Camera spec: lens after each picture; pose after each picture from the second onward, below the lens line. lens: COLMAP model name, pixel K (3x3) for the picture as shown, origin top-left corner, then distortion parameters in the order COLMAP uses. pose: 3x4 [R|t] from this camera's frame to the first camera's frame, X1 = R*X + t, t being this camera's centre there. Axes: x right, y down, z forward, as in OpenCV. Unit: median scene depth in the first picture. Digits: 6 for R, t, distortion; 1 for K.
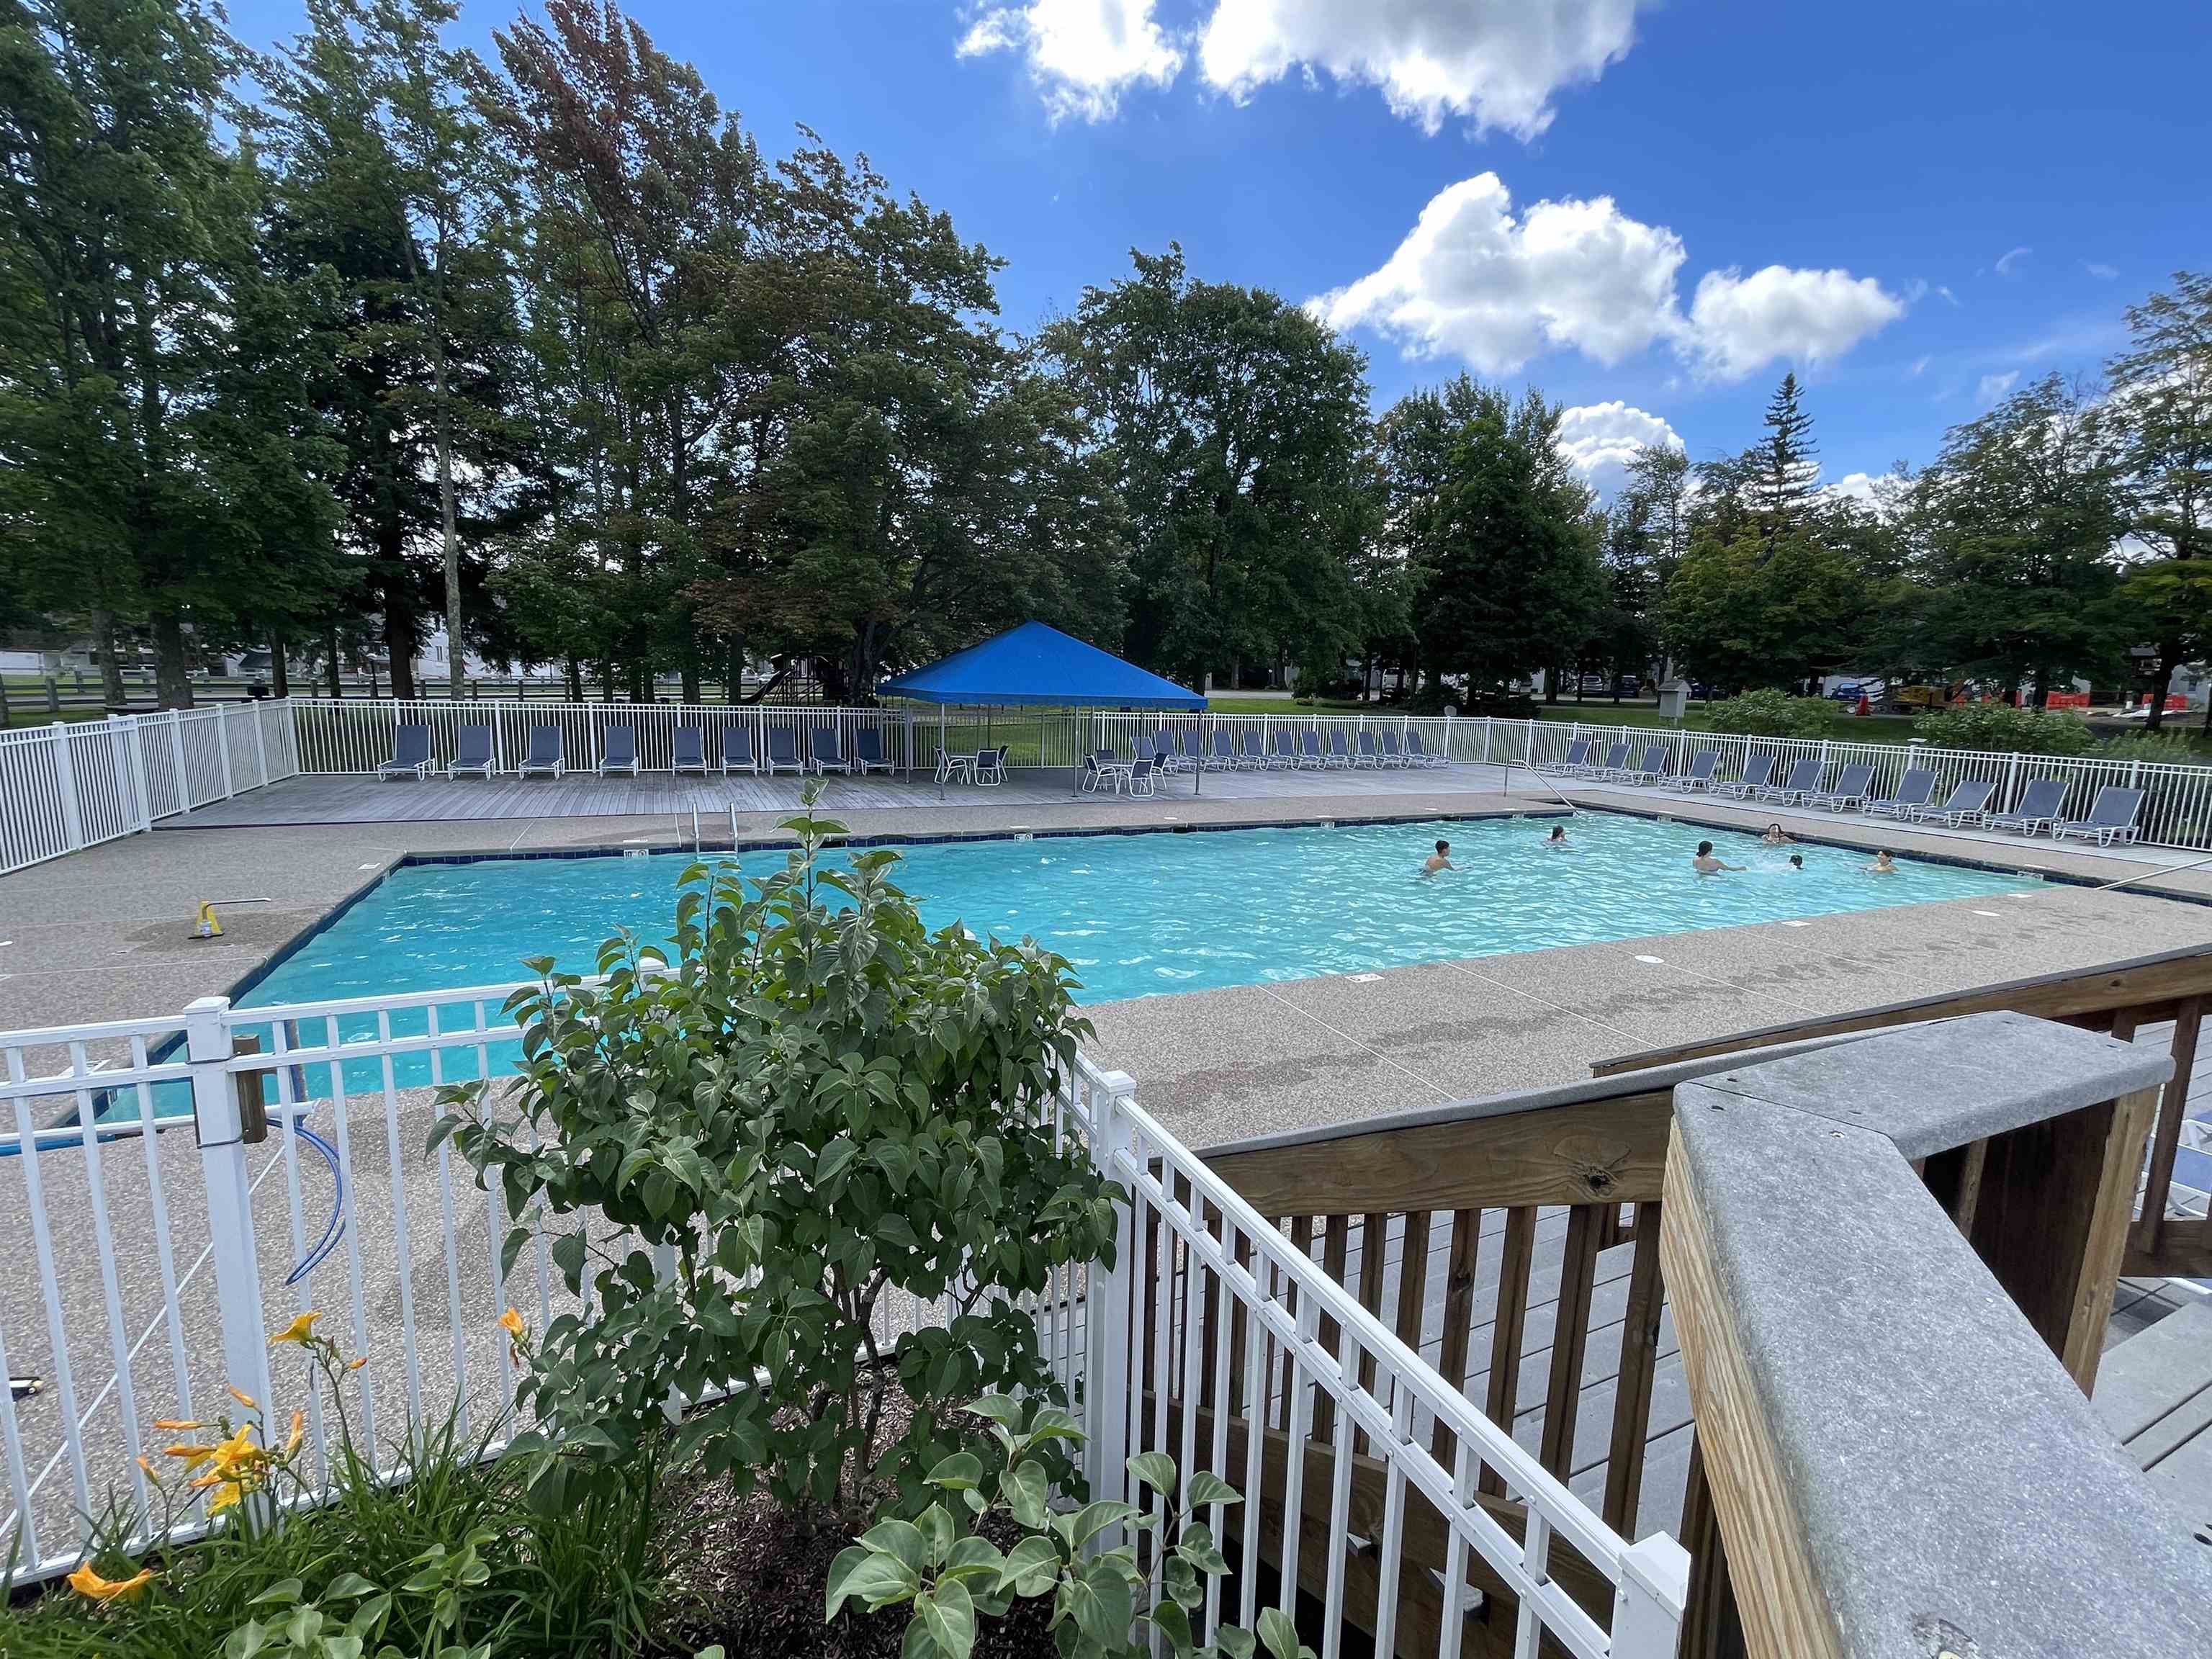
lens RADIAL K [[1027.7, 0, 1106.0], [0, 1027.7, 829.5], [0, 0, 1]] dist [0.019218, 0.000019]
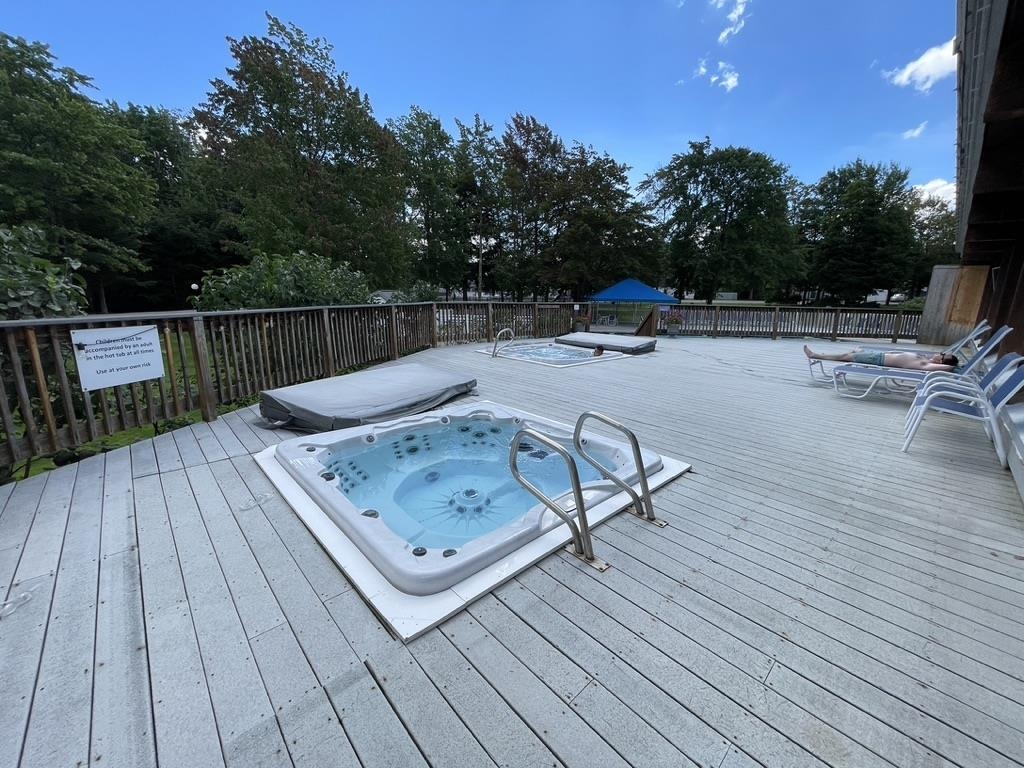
lens RADIAL K [[410.7, 0, 512.0], [0, 410.7, 384.0], [0, 0, 1]] dist [0.001556, 0.000143]
pose [[0.912012, 0.077200, -0.402832, 0.129499], [-0.052003, 0.995965, 0.073136, 0.060696], [0.406852, -0.045753, 0.912347, -0.370509]]
